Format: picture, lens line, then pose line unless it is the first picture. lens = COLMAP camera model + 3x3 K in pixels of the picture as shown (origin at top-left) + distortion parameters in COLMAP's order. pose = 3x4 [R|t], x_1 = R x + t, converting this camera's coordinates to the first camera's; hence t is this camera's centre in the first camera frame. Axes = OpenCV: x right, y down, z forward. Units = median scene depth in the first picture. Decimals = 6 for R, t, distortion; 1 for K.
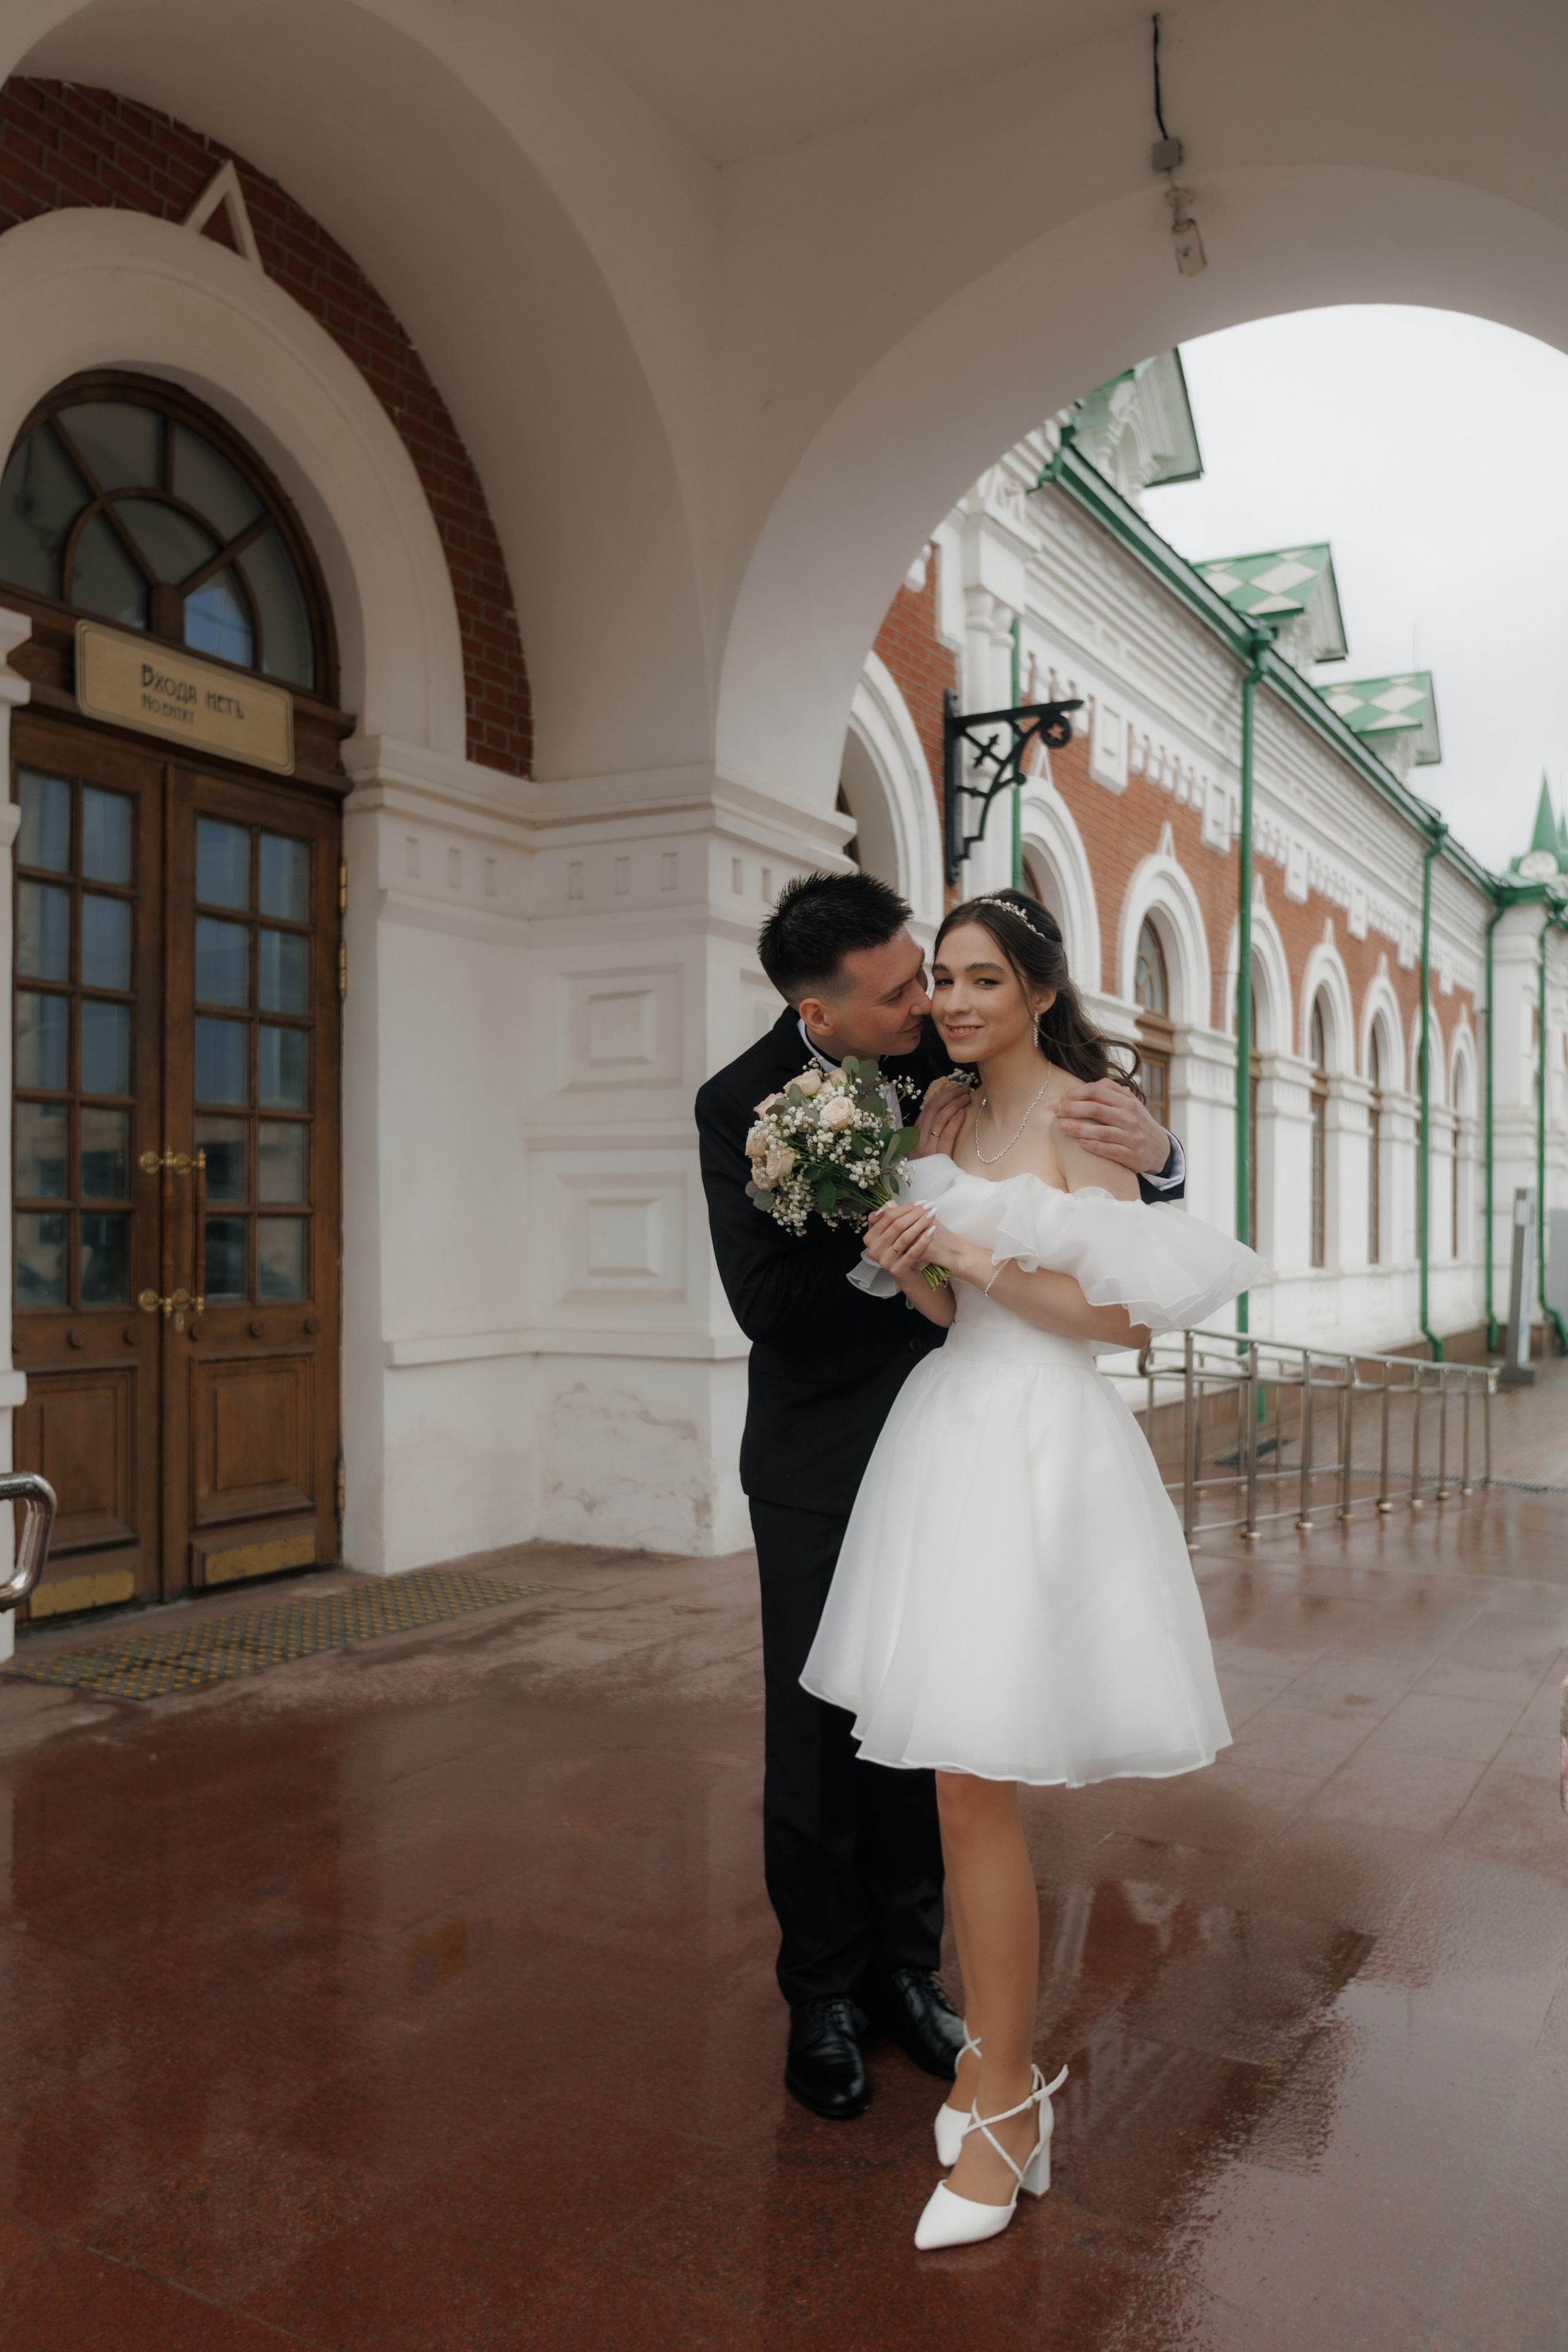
lens RADIAL K [[1826.5, 0, 794.5], [0, 1826.5, 1202.3], [0, 0, 1]] dist [-0.014263, -0.003081]
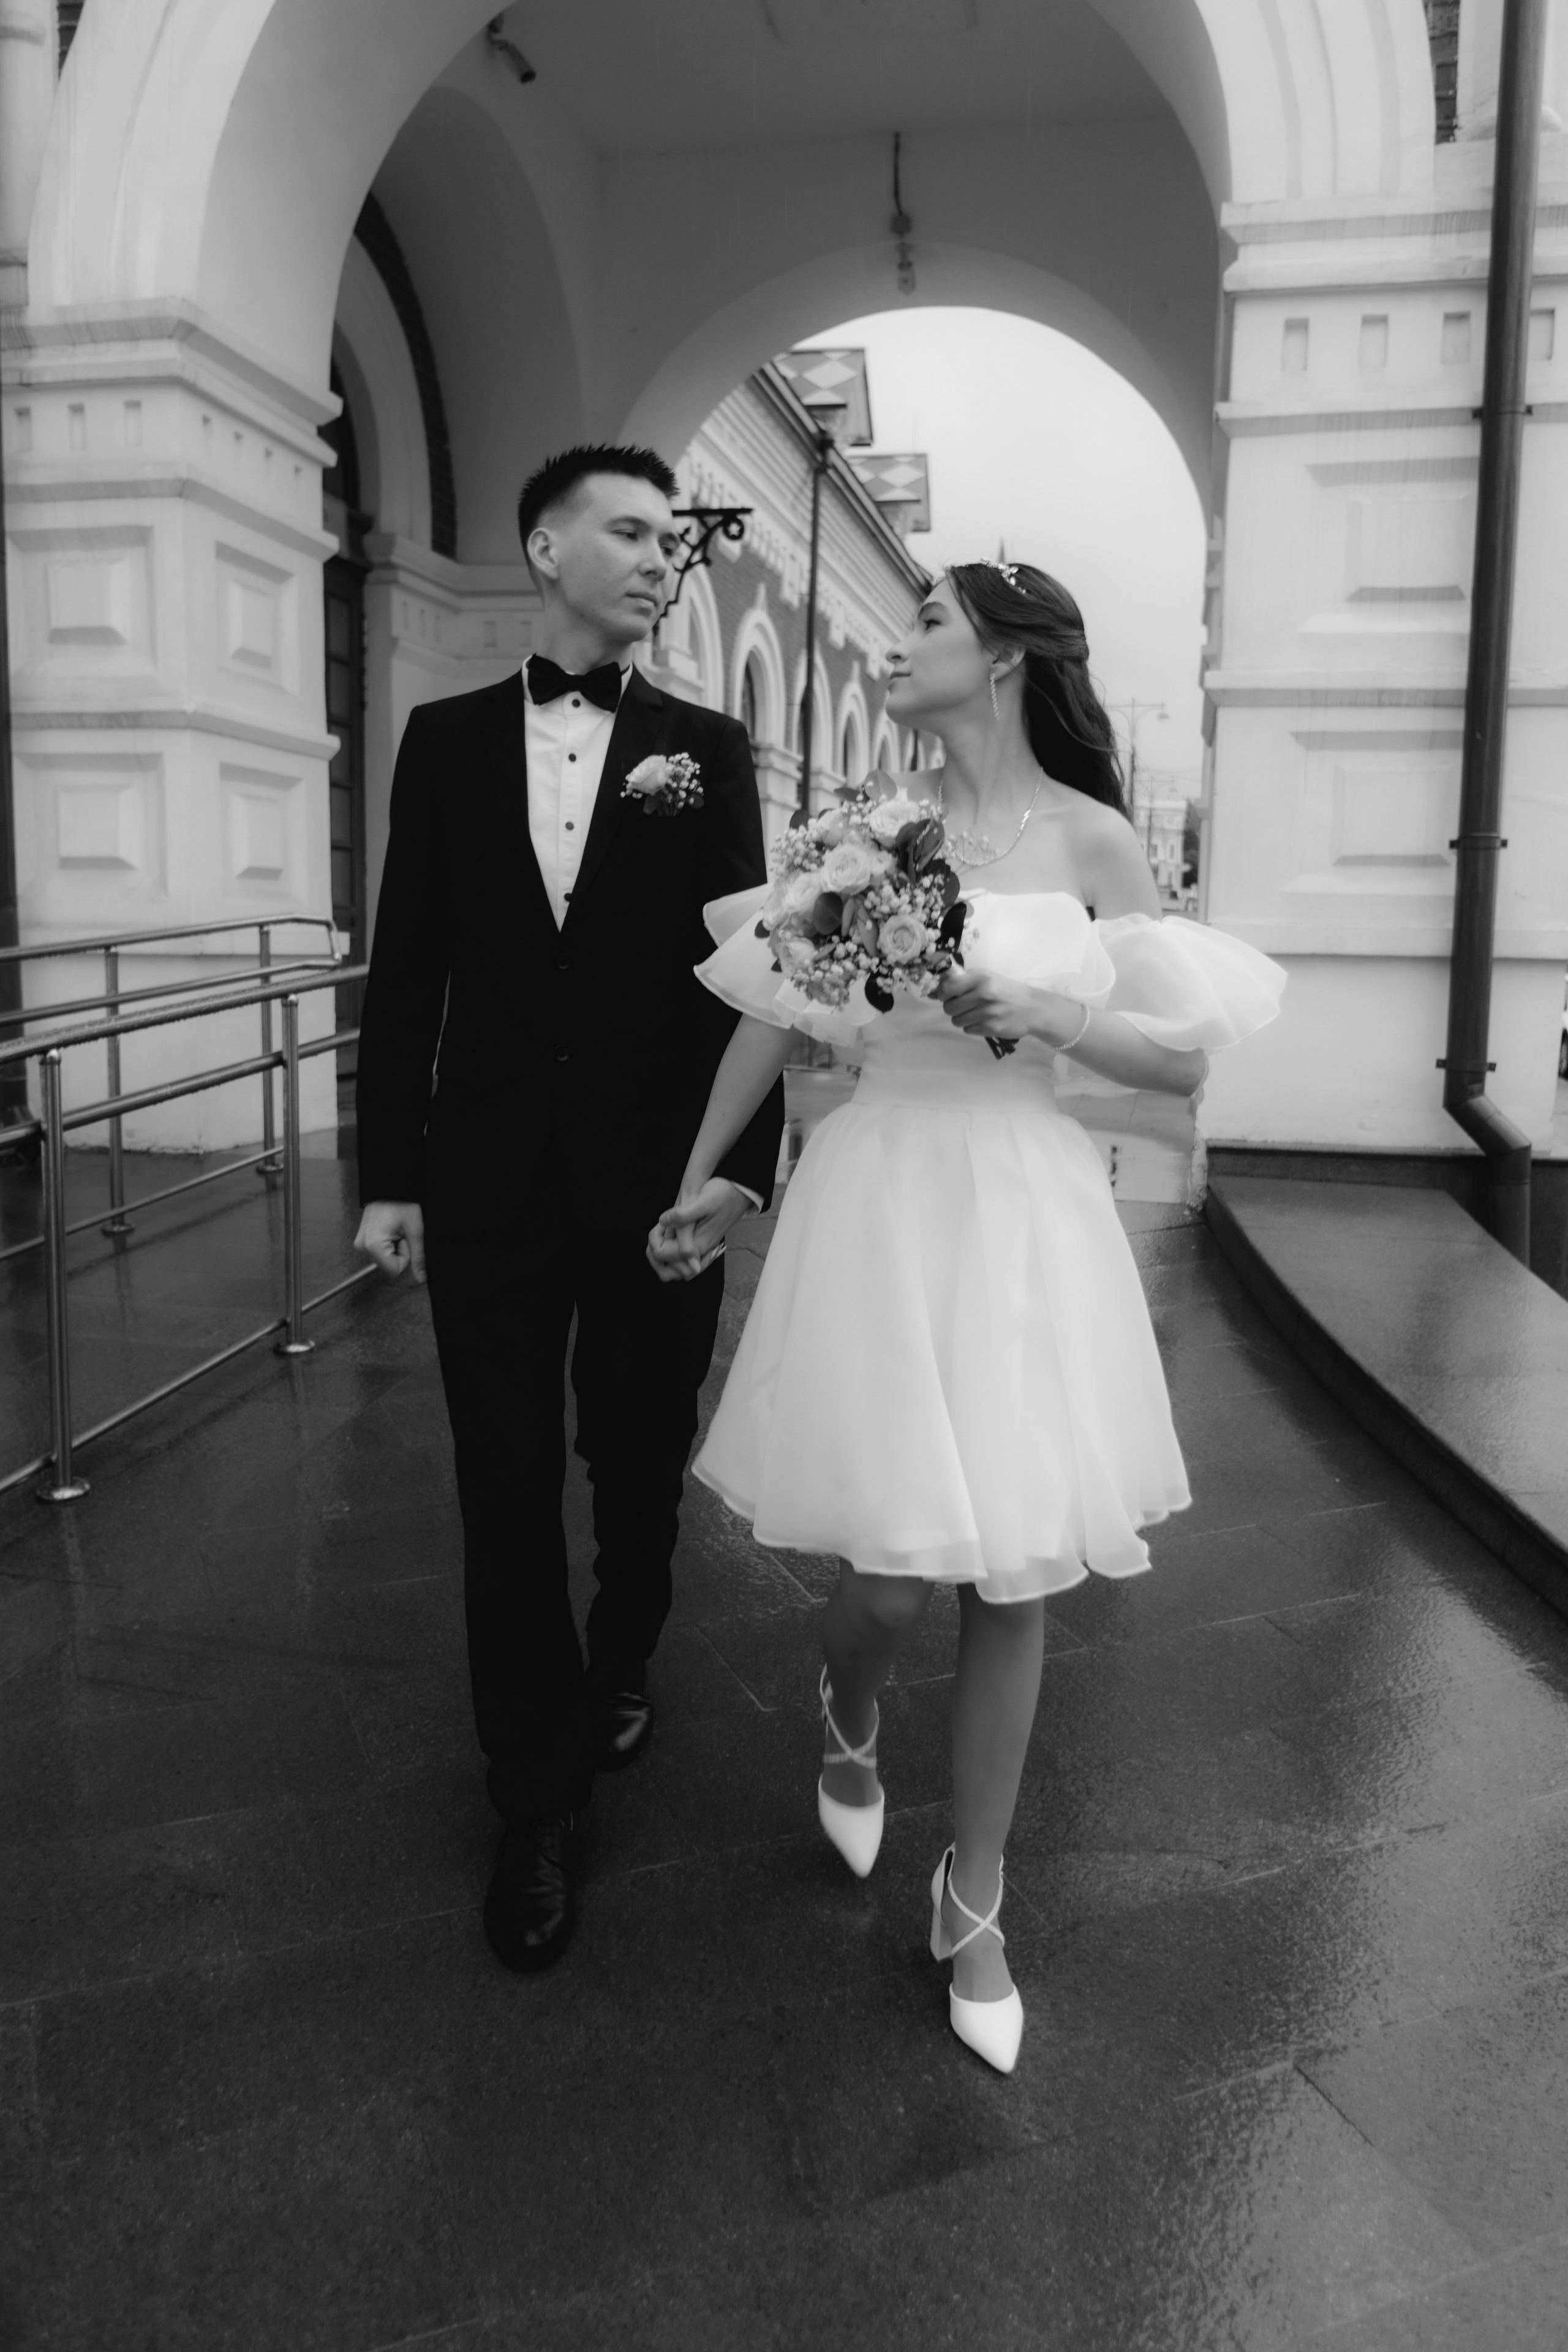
lens RADIAL K [[1826.5, 0, 801.1], [0, 1826.5, 1181.6], [0, 0, 1]] dist [-0.014263, -0.003081]
pose [[0.951480, -0.026141, 0.306598, -0.251084], [-0.018710, 0.989627, 0.142440, 0.037861], [-0.307142, -0.141266, 0.941121, -0.406222]]
